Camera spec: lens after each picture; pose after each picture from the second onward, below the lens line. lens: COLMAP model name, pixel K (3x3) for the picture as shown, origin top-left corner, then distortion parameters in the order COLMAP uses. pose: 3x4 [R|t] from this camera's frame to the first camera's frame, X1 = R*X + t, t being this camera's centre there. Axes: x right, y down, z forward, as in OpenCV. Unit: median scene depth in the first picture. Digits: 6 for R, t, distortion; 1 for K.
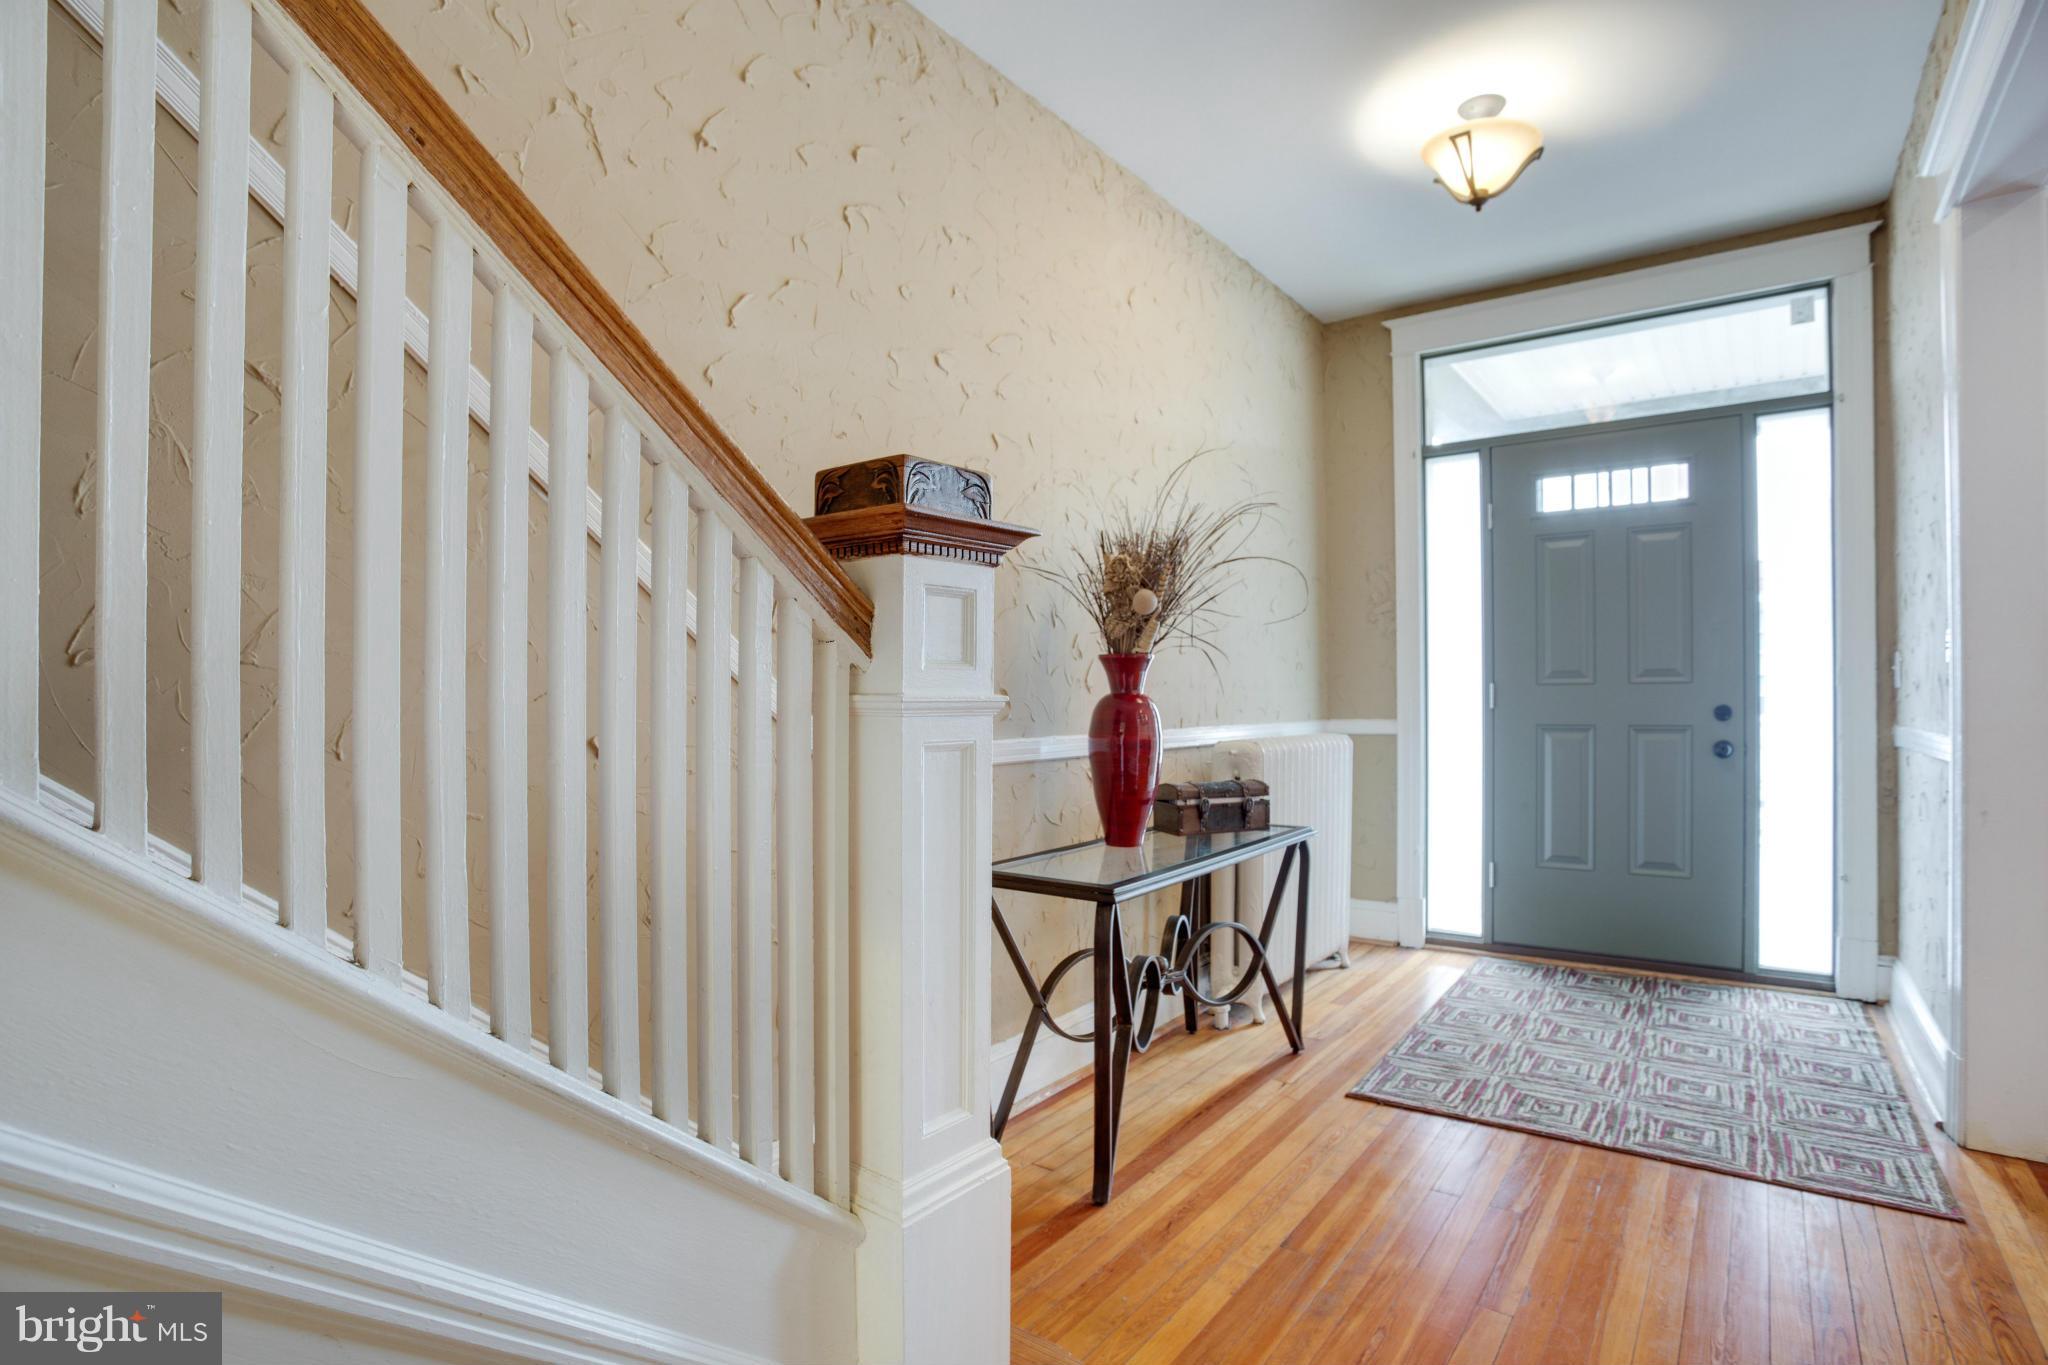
lens RADIAL K [[1123.9, 0, 1036.6], [0, 1123.9, 685.0], [0, 0, 1]] dist [-0.005774, 0.000308]
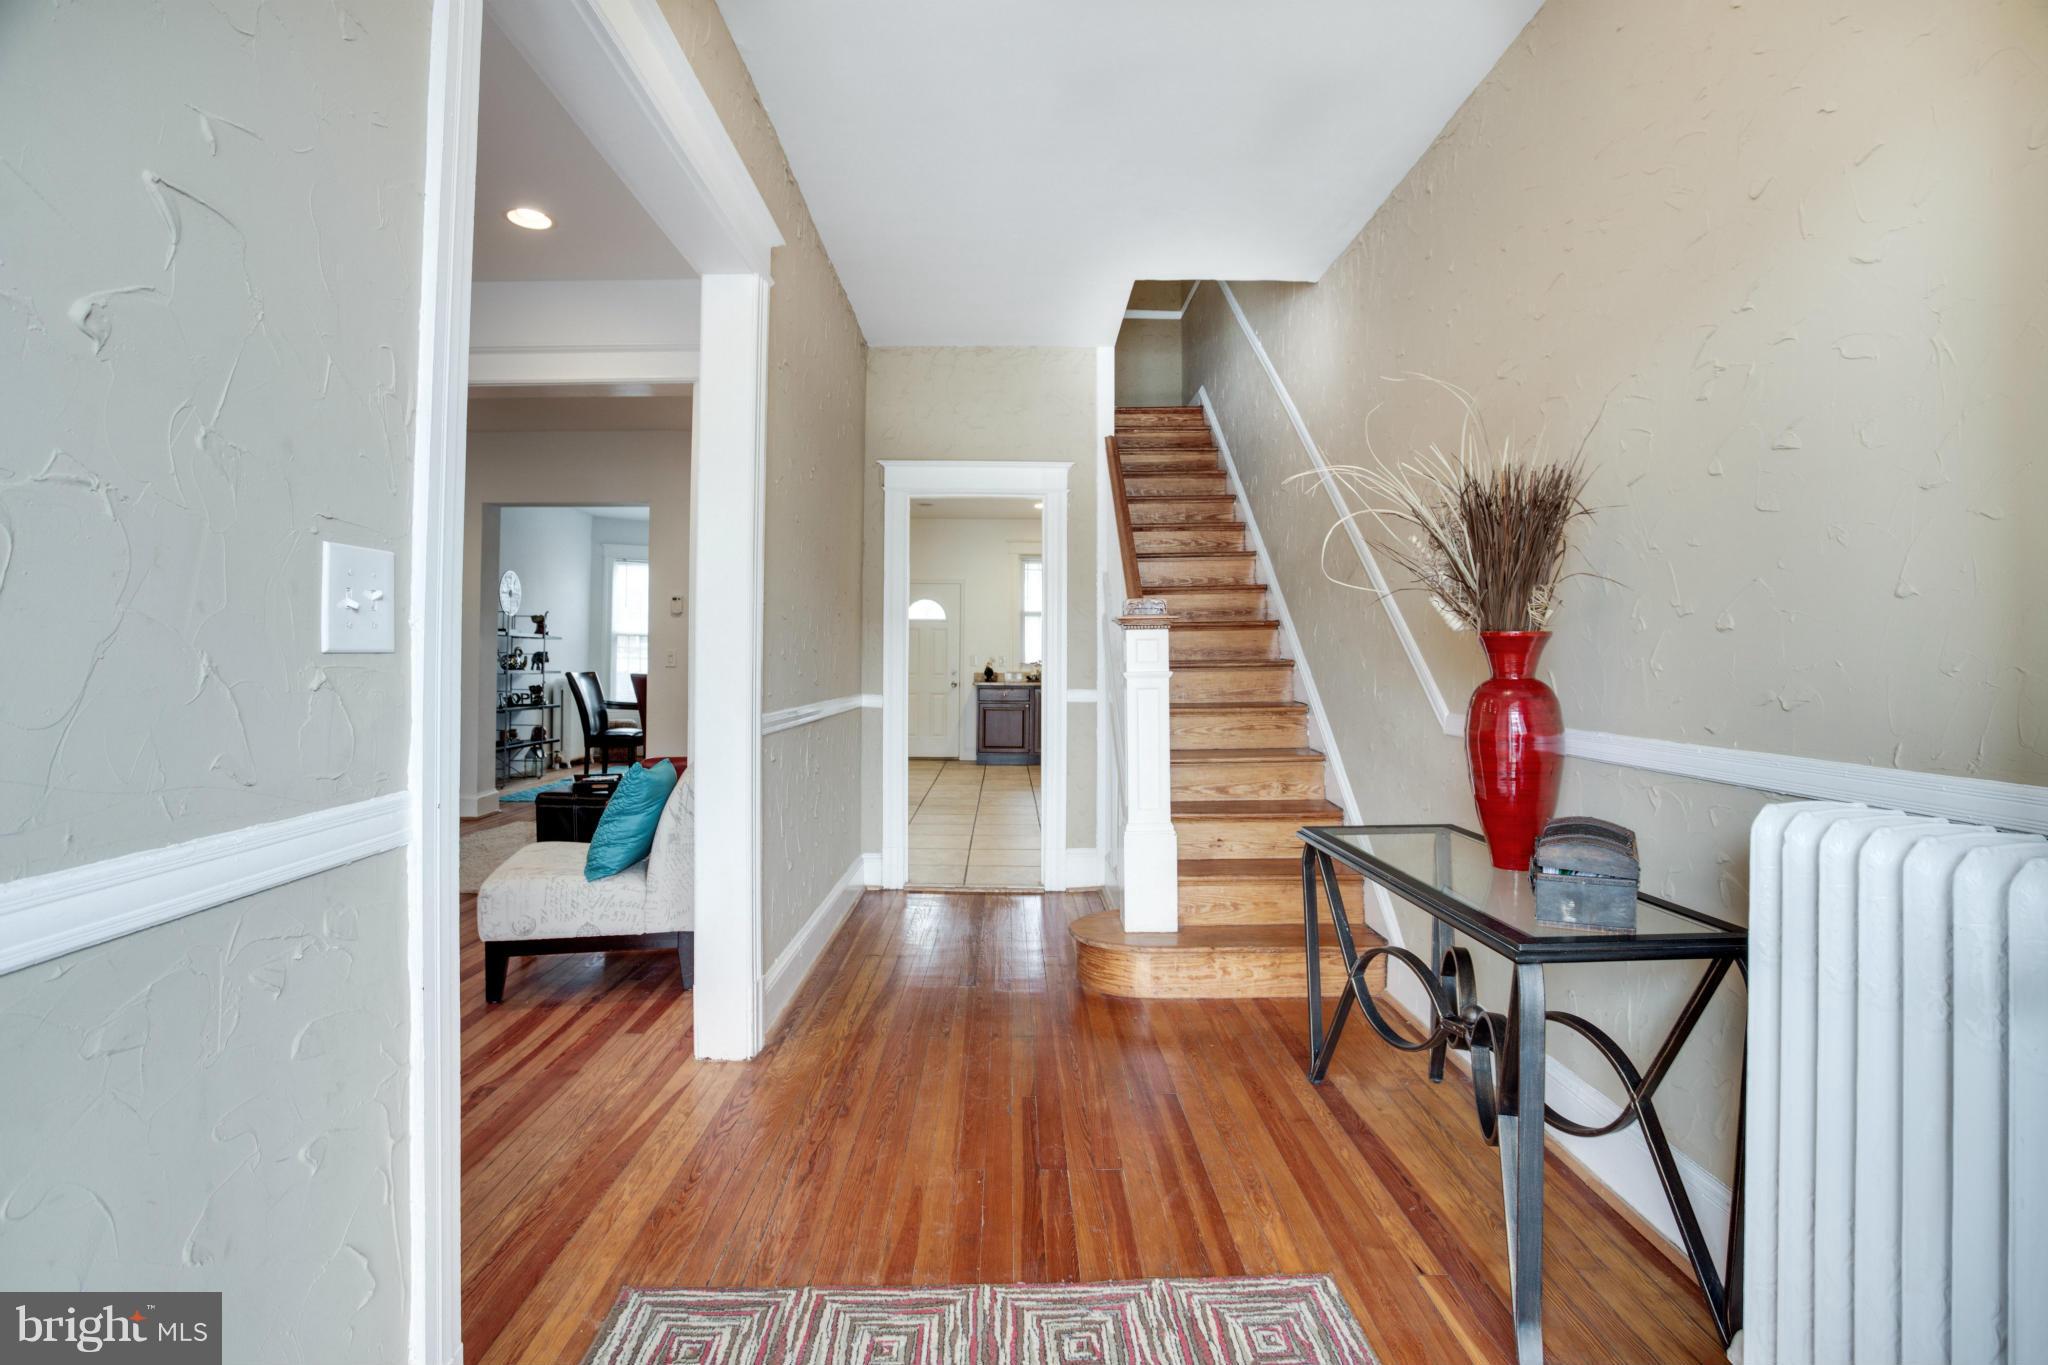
lens RADIAL K [[1030.5, 0, 1018.2], [0, 1030.5, 664.8], [0, 0, 1]] dist [-0.048990, 0.016026]
pose [[-0.829215, 0.009037, -0.558857, 0.859327], [0.014583, 0.999879, -0.005468, -0.005114], [0.558740, -0.012684, -0.829246, 1.566427]]
